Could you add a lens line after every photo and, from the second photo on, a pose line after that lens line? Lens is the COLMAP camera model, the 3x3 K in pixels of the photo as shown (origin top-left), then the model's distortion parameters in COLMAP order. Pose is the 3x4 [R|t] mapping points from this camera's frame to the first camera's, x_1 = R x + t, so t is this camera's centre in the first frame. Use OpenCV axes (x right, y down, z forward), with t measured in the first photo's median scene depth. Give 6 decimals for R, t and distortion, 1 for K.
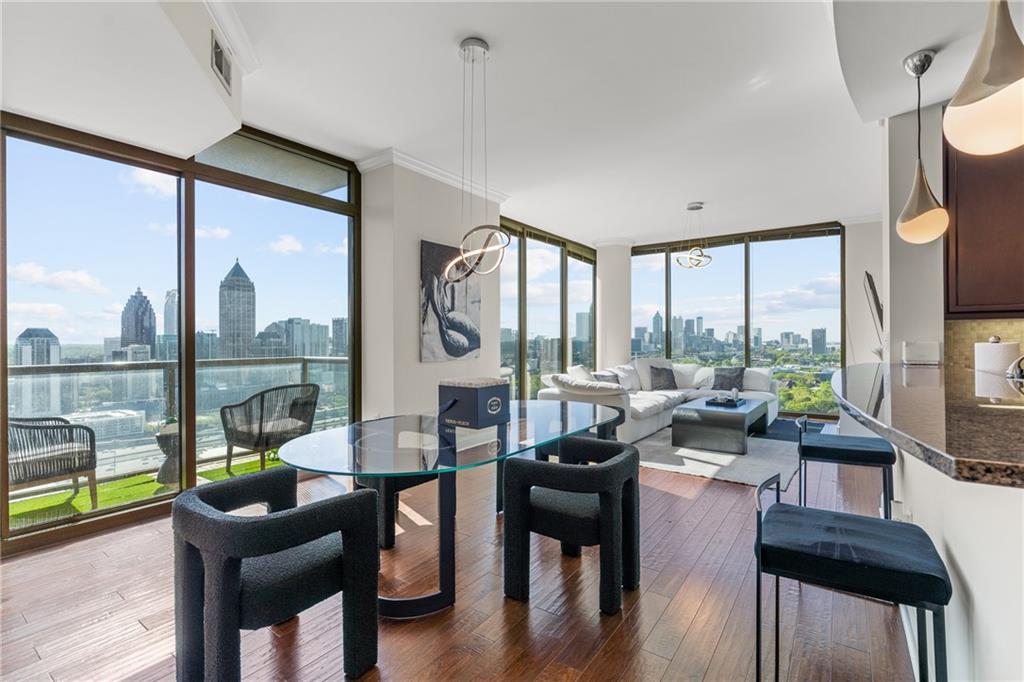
lens RADIAL K [[472.9, 0, 510.5], [0, 472.9, 345.1], [0, 0, 1]] dist [-0.015449, 0.001989]
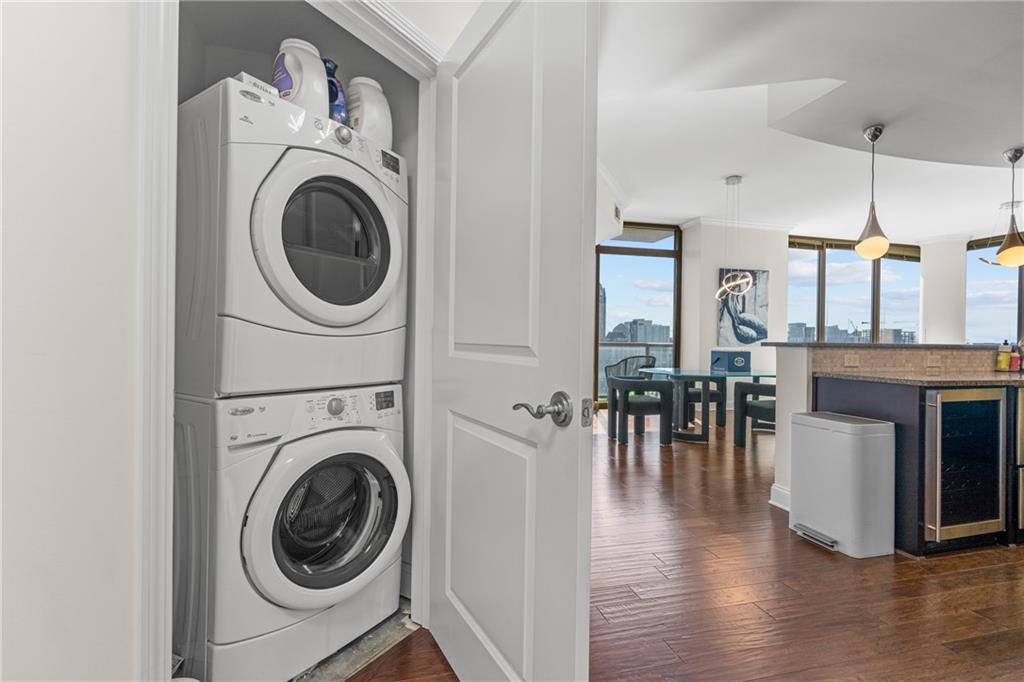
lens RADIAL K [[472.9, 0, 508.6], [0, 472.9, 342.8], [0, 0, 1]] dist [-0.015449, 0.001989]
pose [[0.768687, 0.016182, -0.639421, 0.264838], [-0.020758, 0.999784, 0.000349, 0.037662], [0.639289, 0.013005, 0.768857, -0.625273]]
